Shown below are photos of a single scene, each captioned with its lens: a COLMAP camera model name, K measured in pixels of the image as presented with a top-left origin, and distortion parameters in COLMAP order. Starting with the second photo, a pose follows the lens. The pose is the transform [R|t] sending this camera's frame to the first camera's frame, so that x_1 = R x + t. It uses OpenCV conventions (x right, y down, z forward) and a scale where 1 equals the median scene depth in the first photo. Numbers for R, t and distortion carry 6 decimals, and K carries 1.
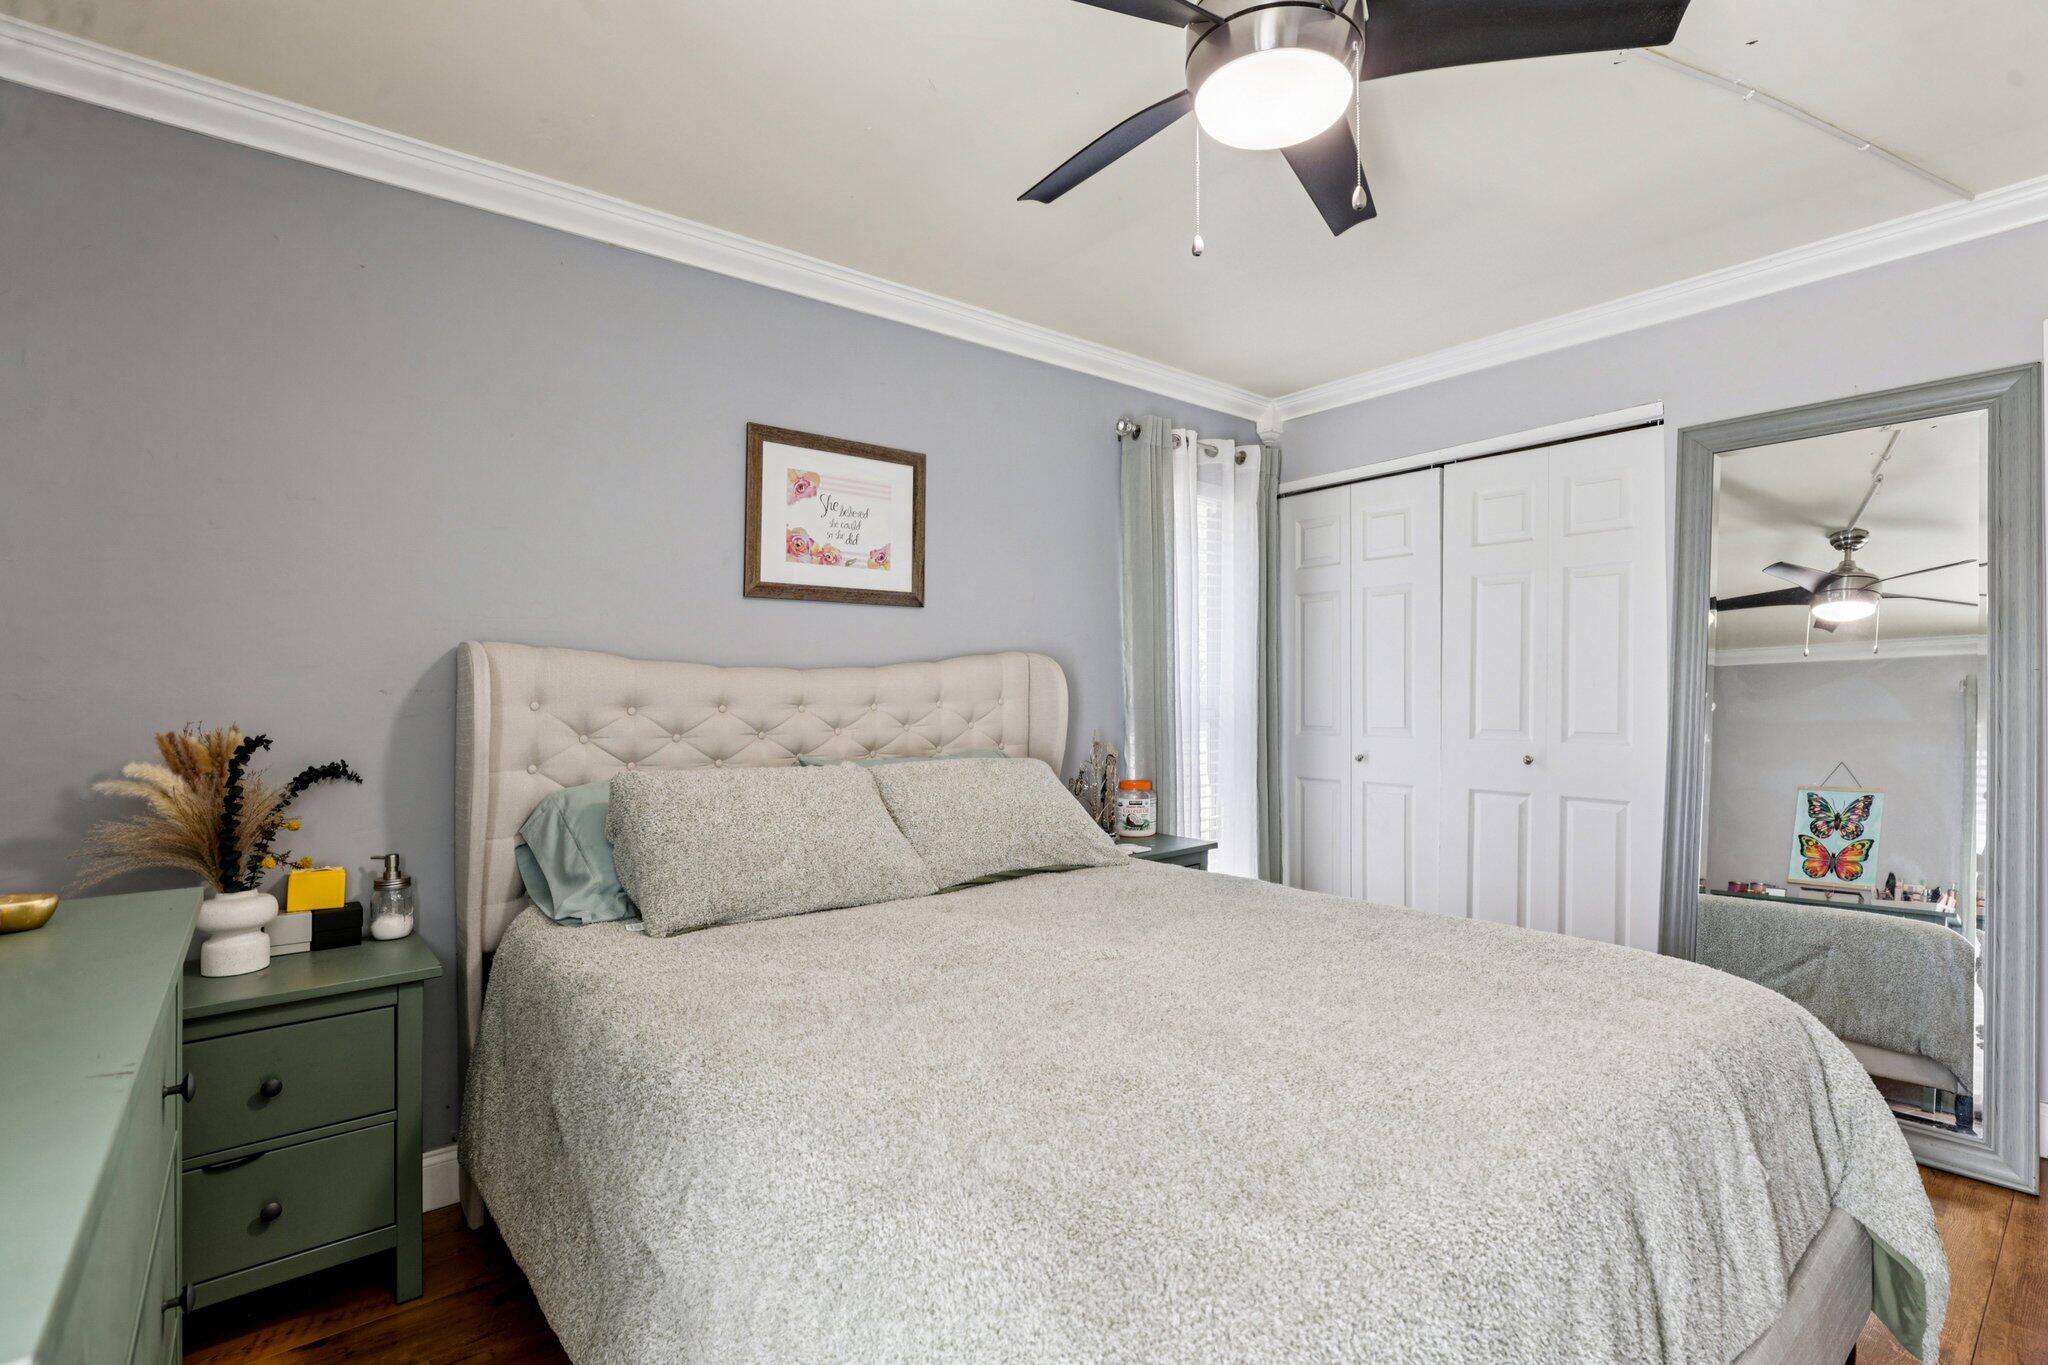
lens RADIAL K [[943.2, 0, 1026.4], [0, 943.2, 696.5], [0, 0, 1]] dist [-0.034268, 0.006877]
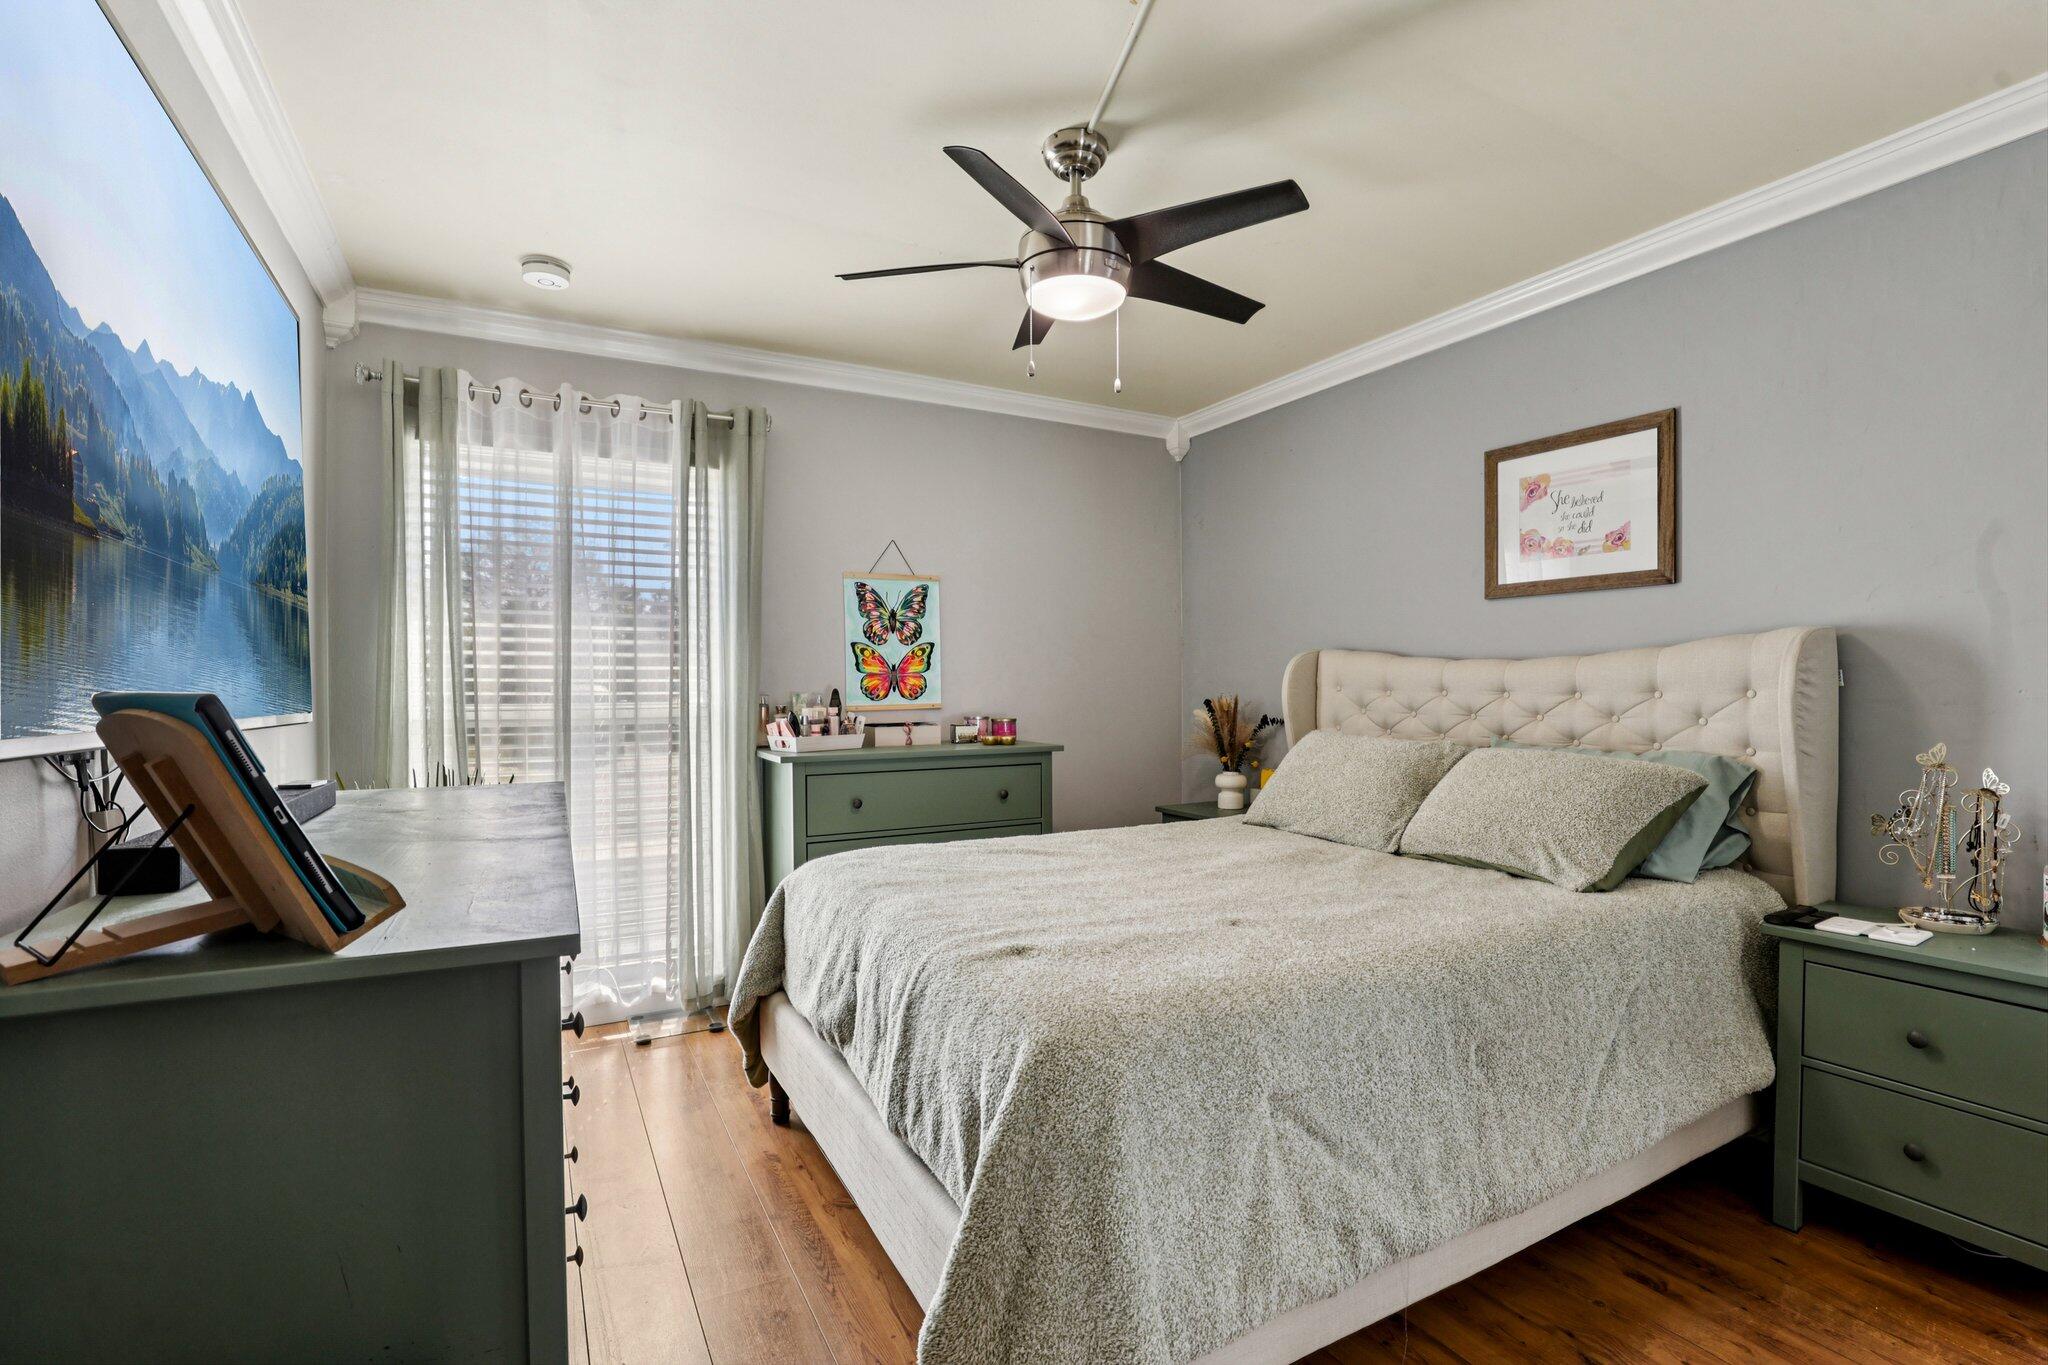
lens RADIAL K [[943.2, 0, 1025.7], [0, 943.2, 677.7], [0, 0, 1]] dist [-0.034268, 0.006877]
pose [[-0.182824, 0.007419, -0.983118, 0.921916], [0.005648, 0.999963, 0.006496, -0.017626], [0.983129, -0.004365, -0.182859, 0.613460]]
